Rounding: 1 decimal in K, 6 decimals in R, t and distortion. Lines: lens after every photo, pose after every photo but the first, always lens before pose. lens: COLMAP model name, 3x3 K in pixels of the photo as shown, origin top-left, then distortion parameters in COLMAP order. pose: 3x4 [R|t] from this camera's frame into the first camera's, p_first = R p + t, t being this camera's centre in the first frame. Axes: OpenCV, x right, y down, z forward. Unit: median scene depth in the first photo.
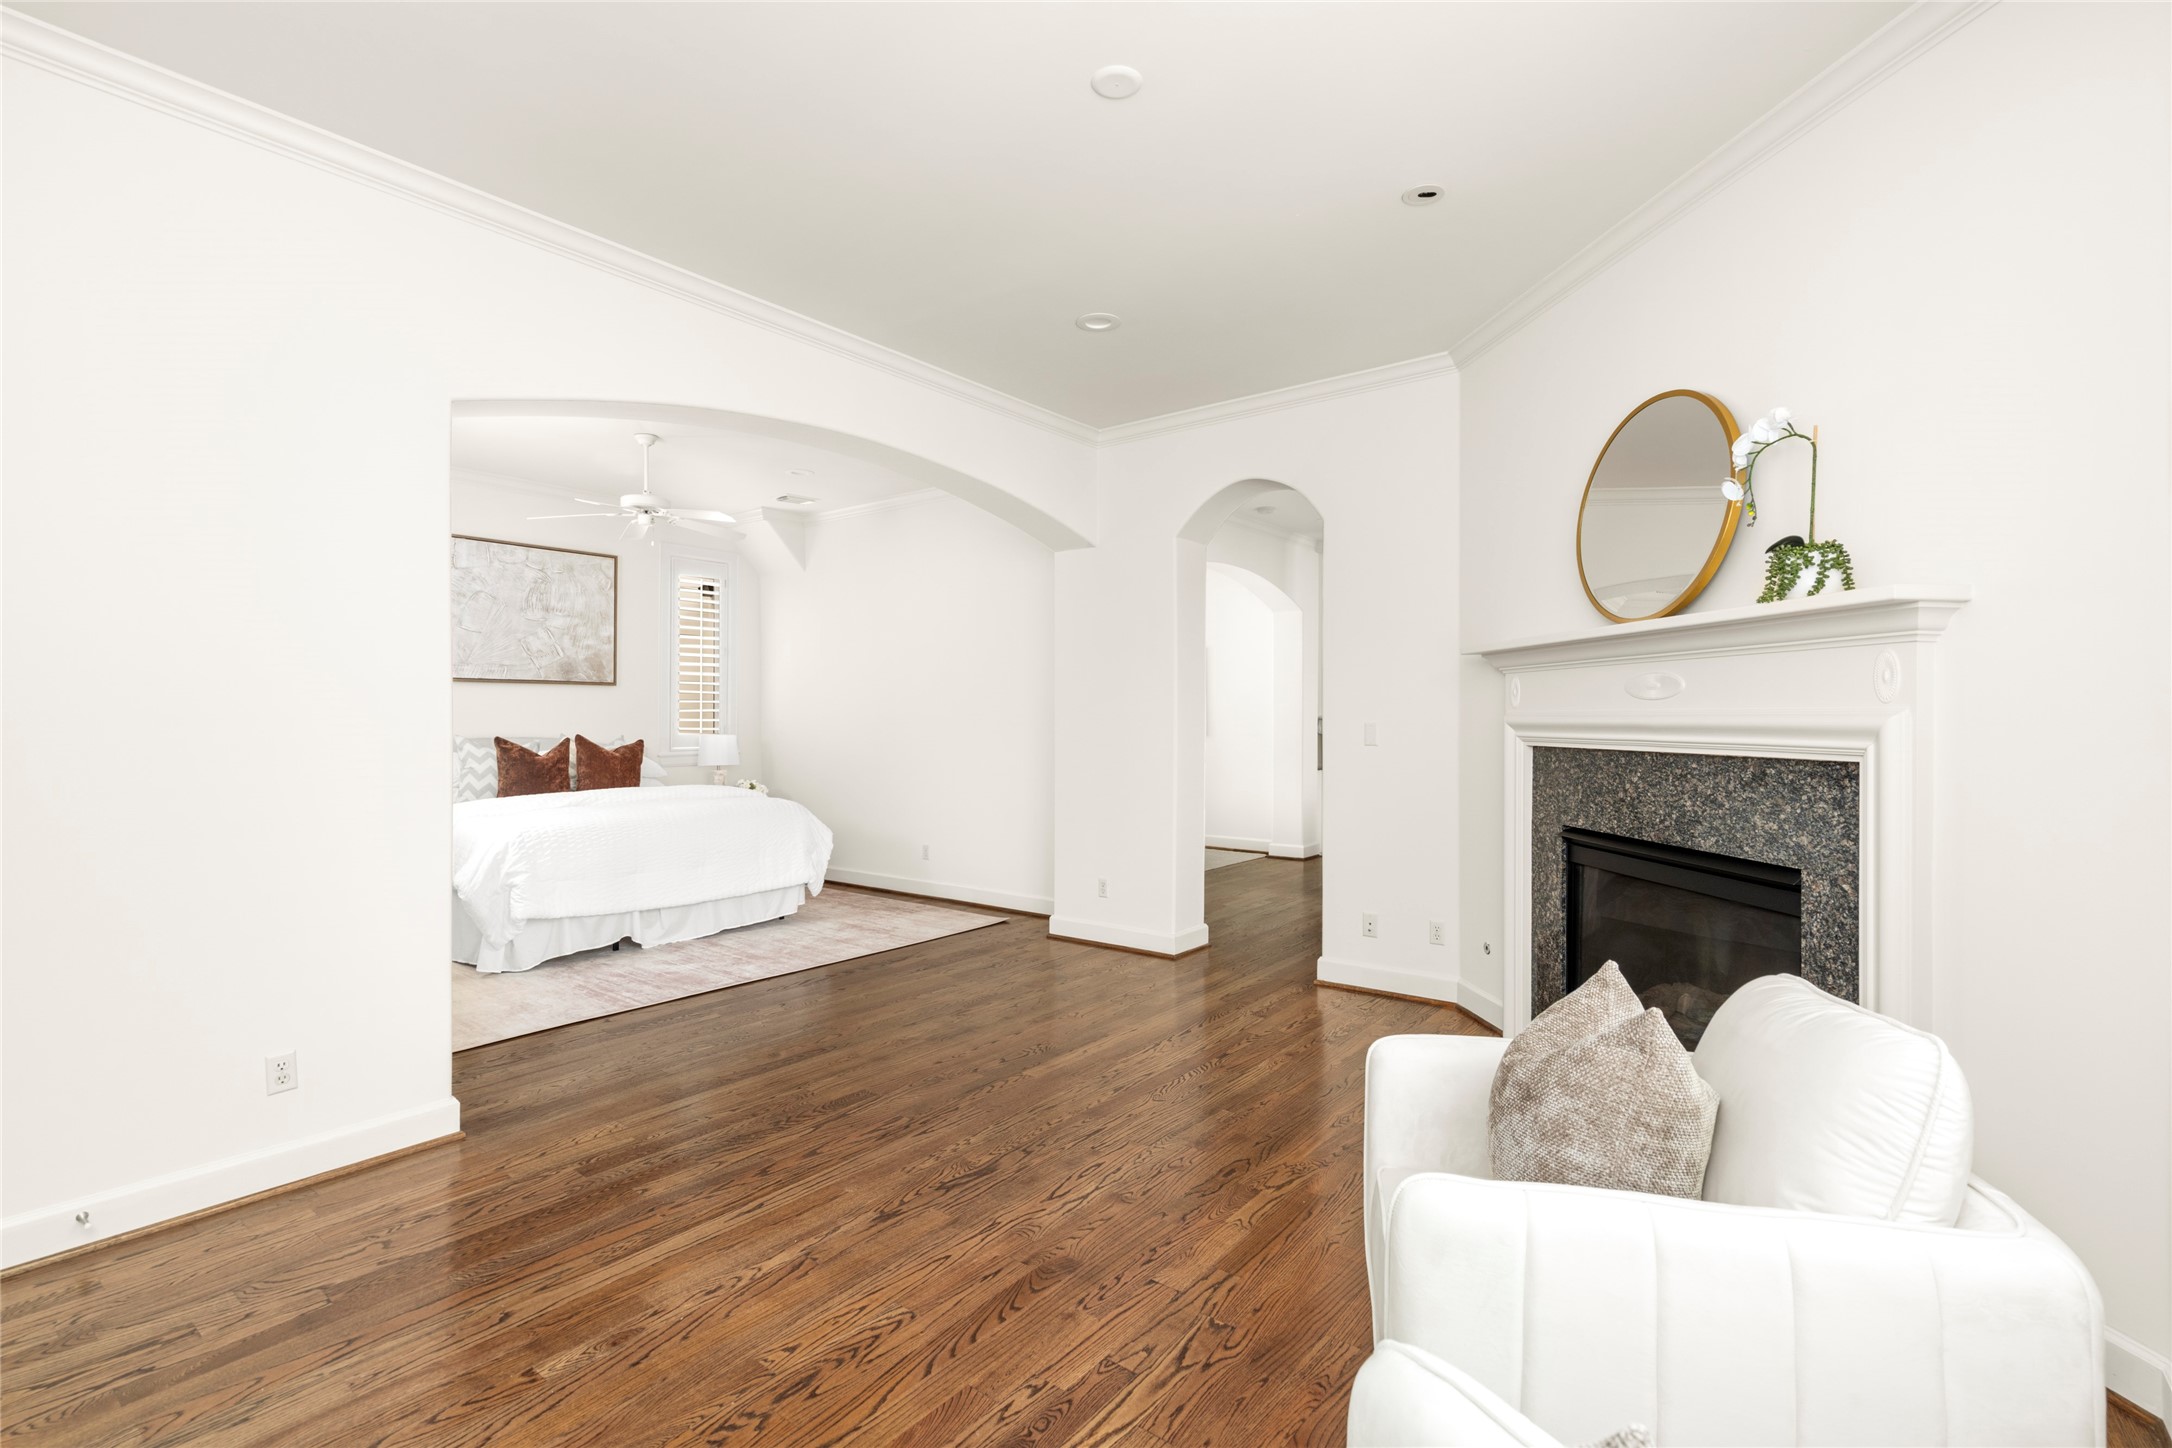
lens RADIAL K [[994.9, 0, 1074.3], [0, 994.9, 726.3], [0, 0, 1]] dist [-0.005505, 0.001740]
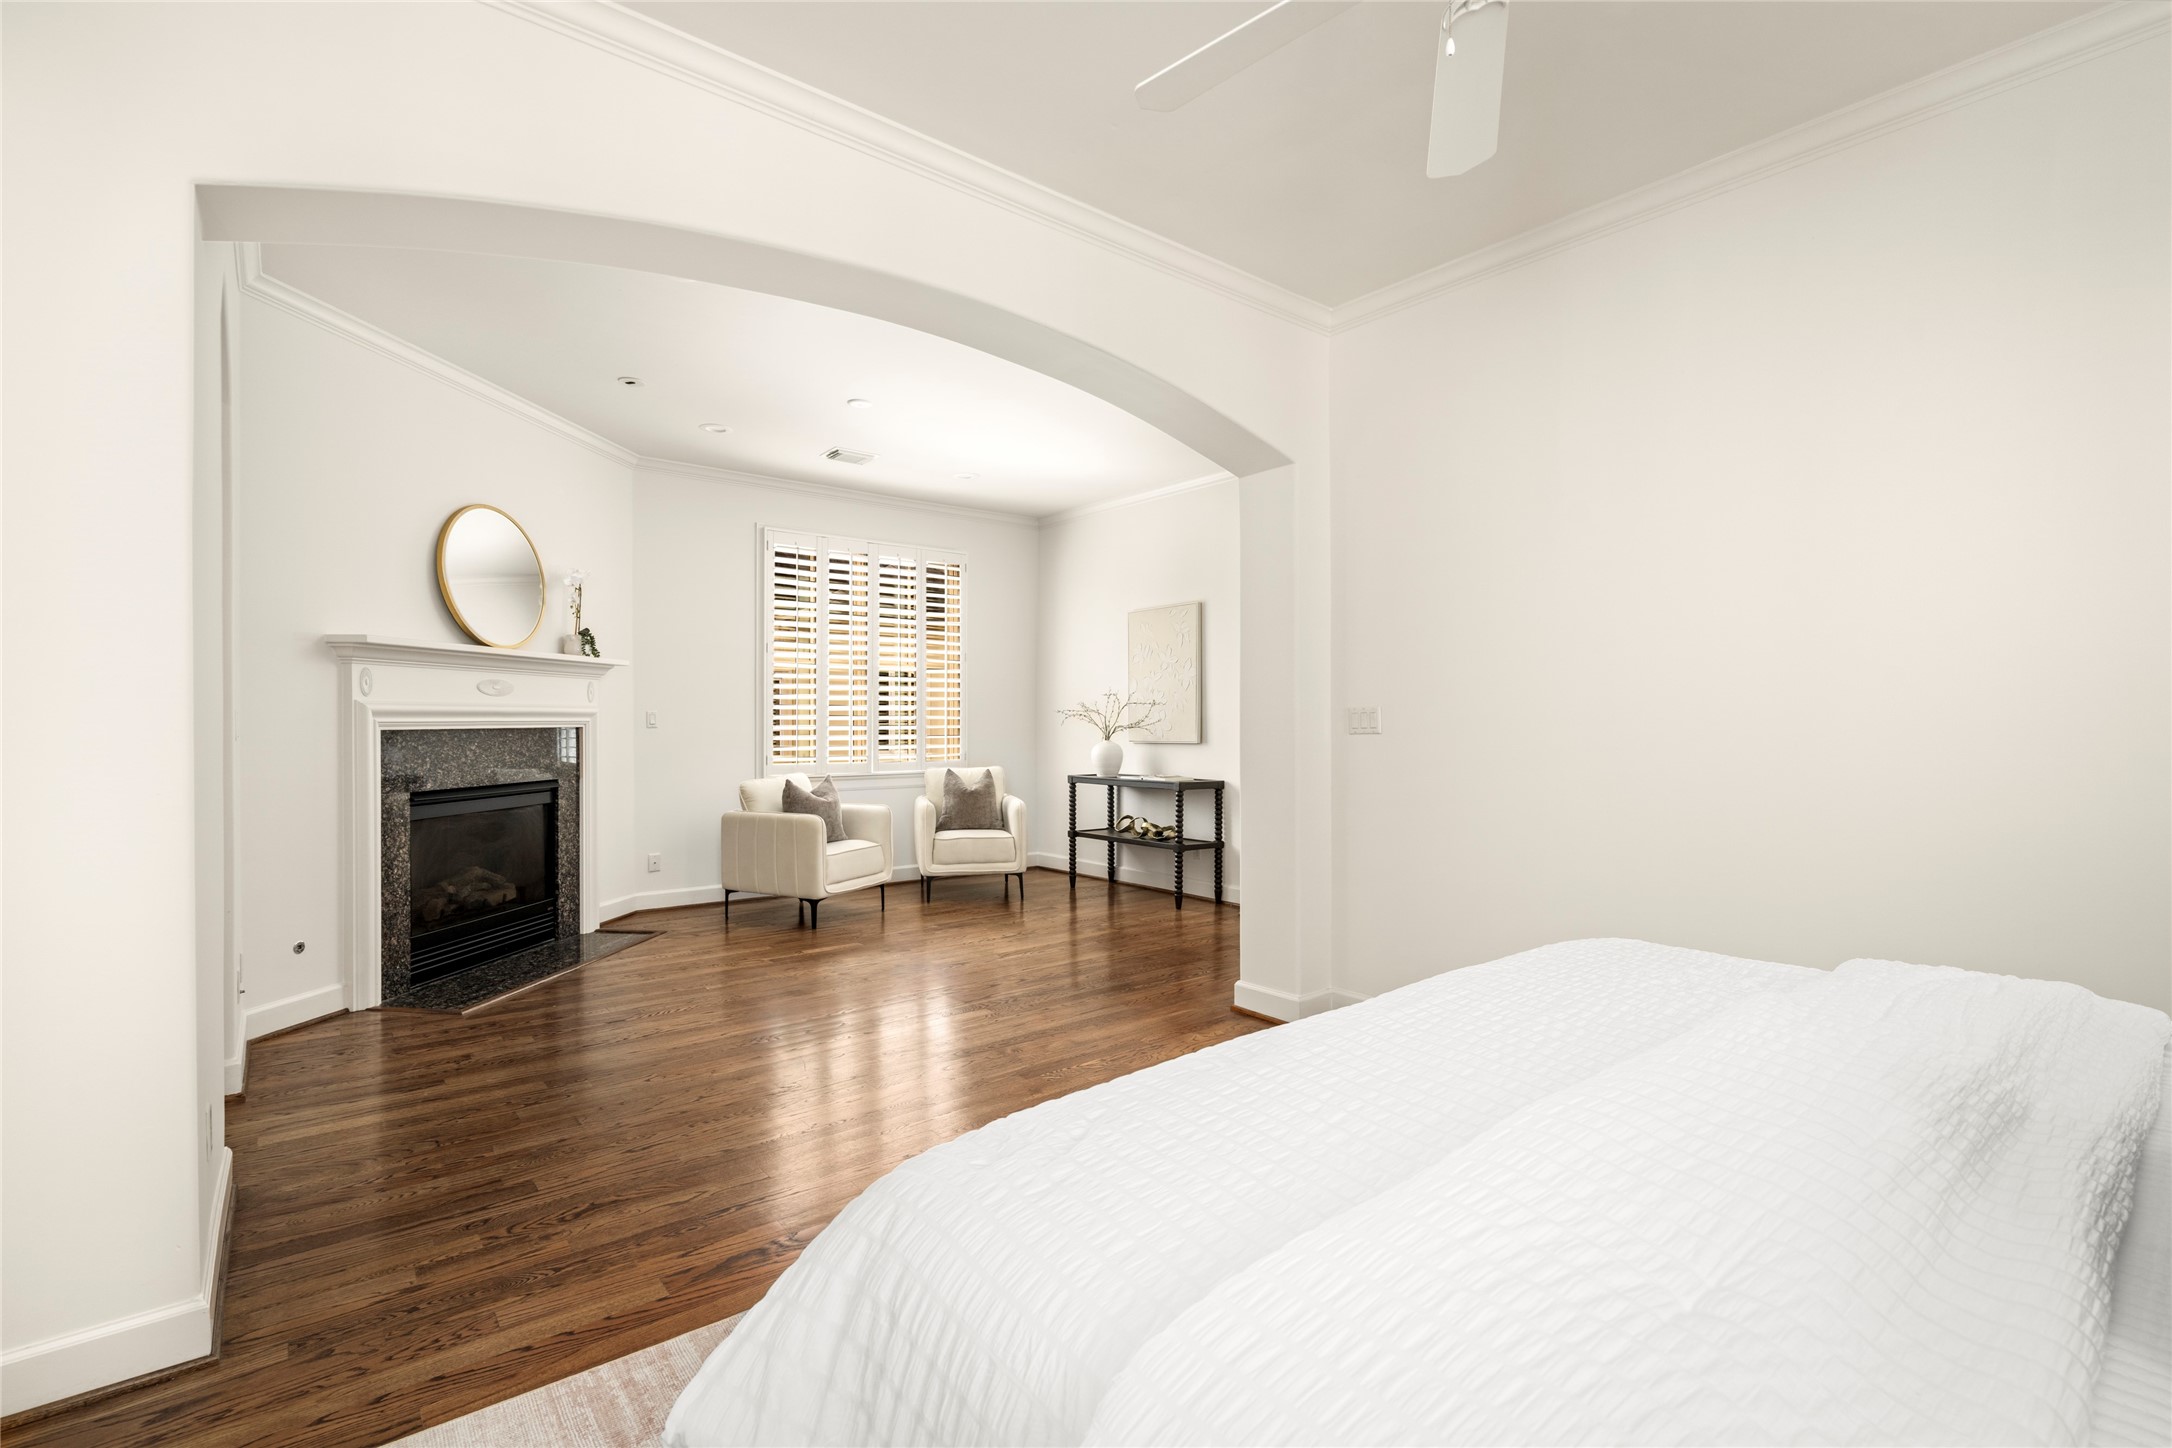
lens RADIAL K [[994.9, 0, 1085.8], [0, 994.9, 716.3], [0, 0, 1]] dist [-0.005505, 0.001740]
pose [[-0.970207, -0.002575, 0.242266, -0.372436], [0.000575, 0.999916, 0.012930, -0.006562], [-0.242279, 0.012684, -0.970124, 1.187177]]
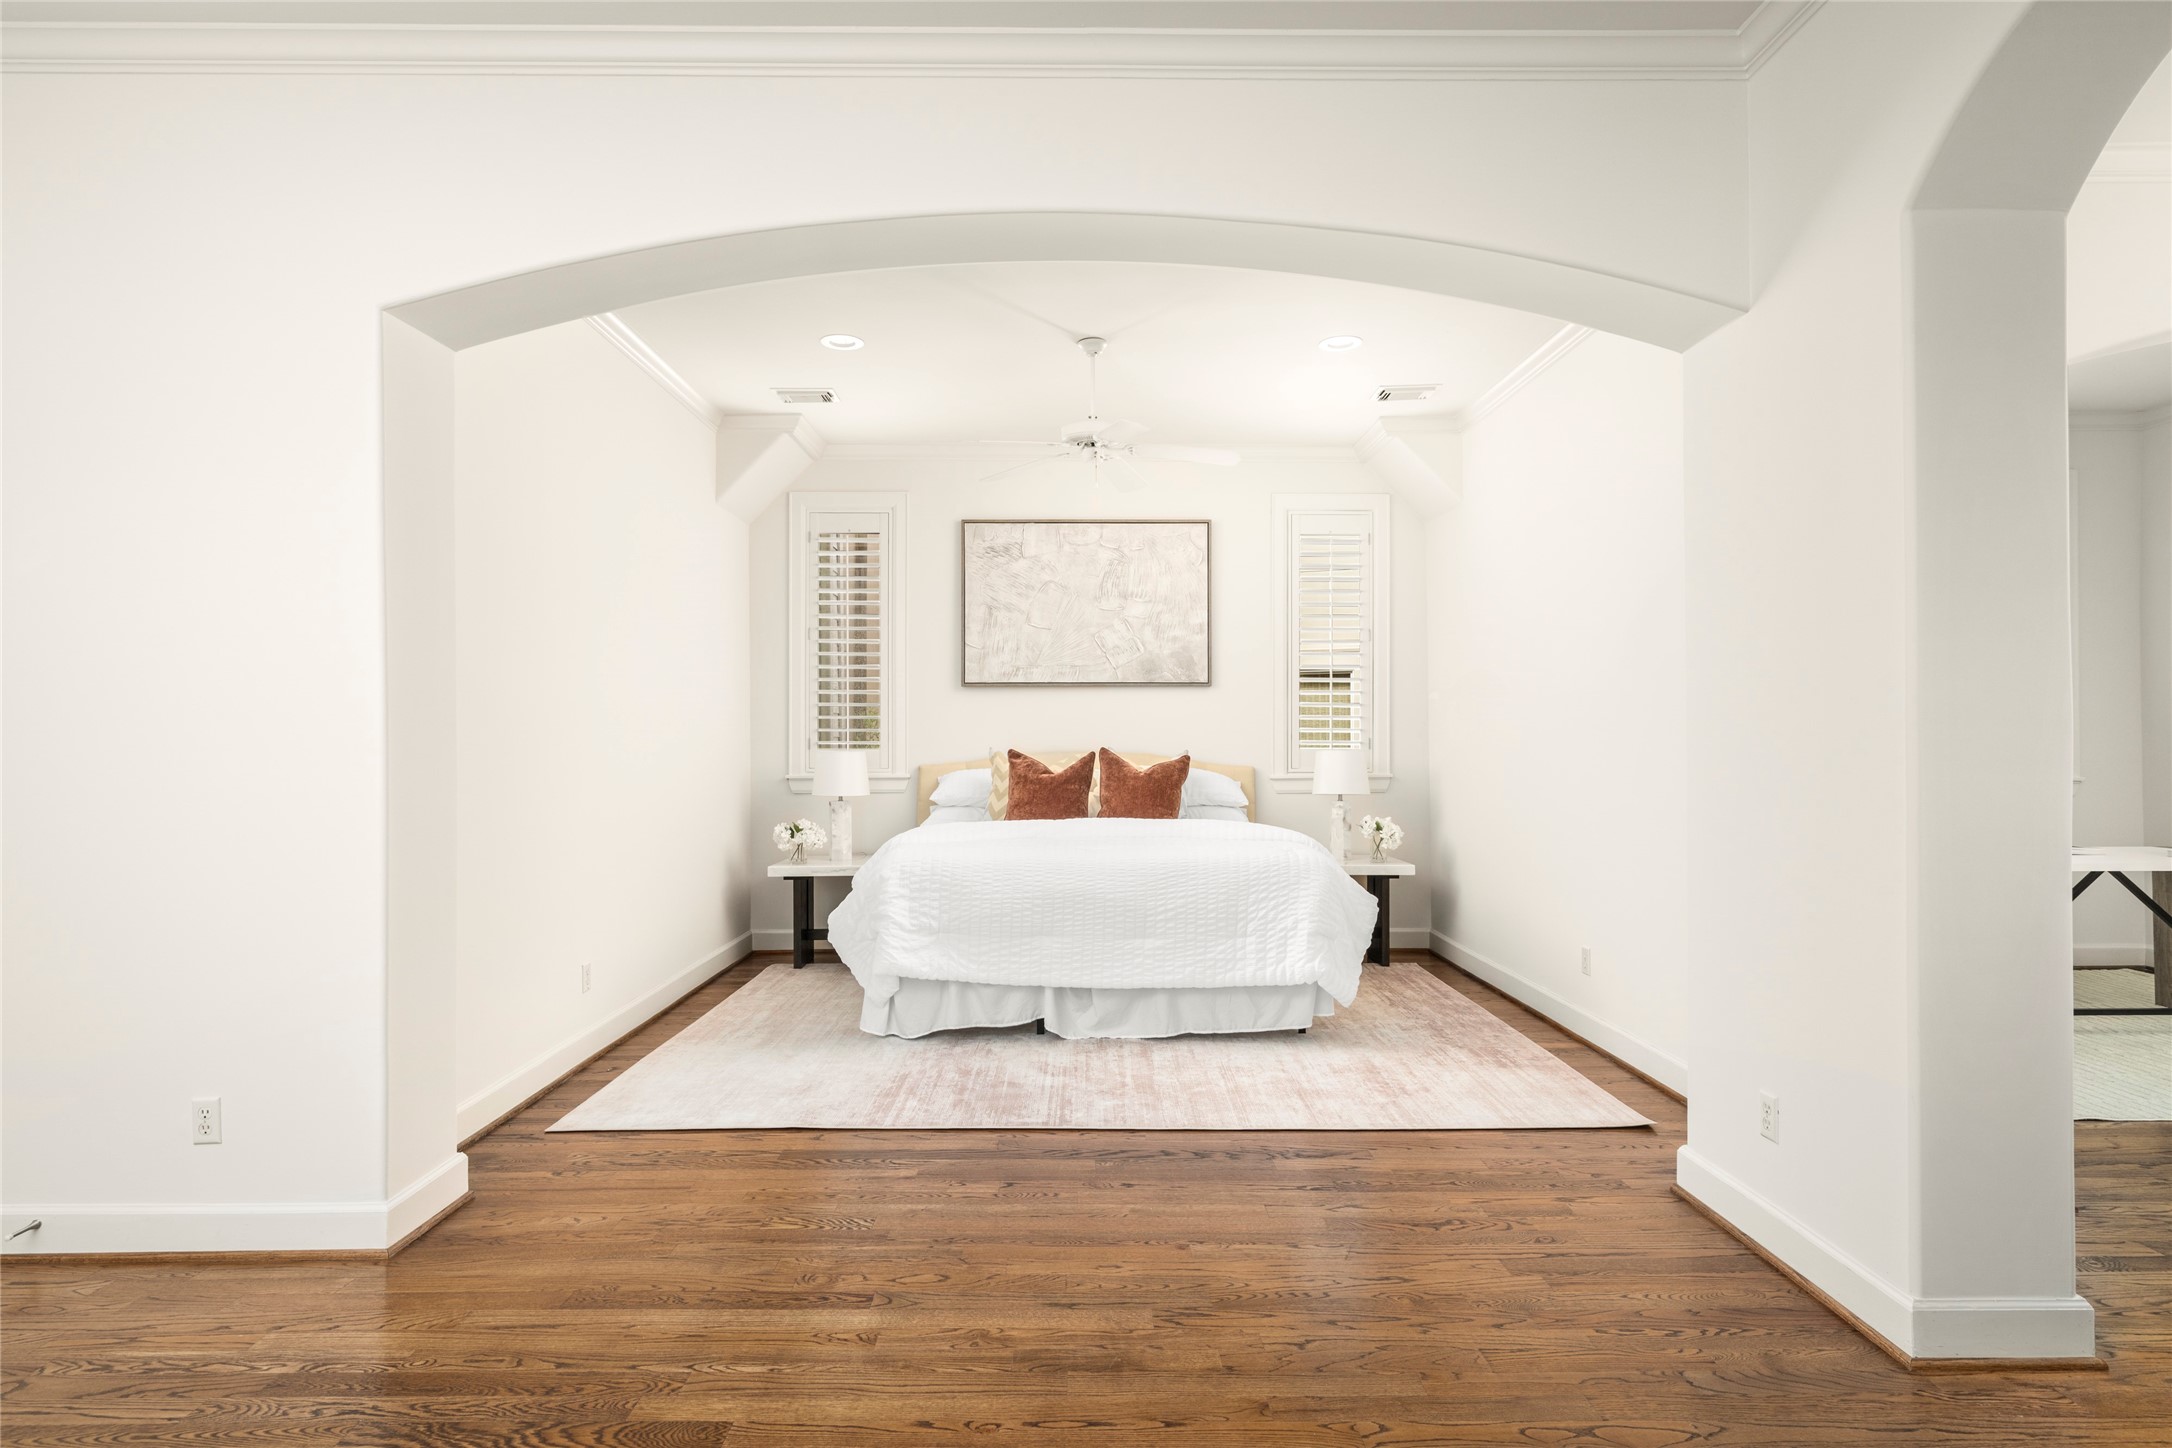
lens RADIAL K [[1144.4, 0, 1091.7], [0, 1144.4, 726.4], [0, 0, 1]] dist [0.011948, -0.000013]
pose [[0.617724, -0.007830, -0.786356, 0.214205], [-0.005756, 0.999879, -0.014478, 0.004585], [0.786374, 0.013470, 0.617603, 0.429786]]
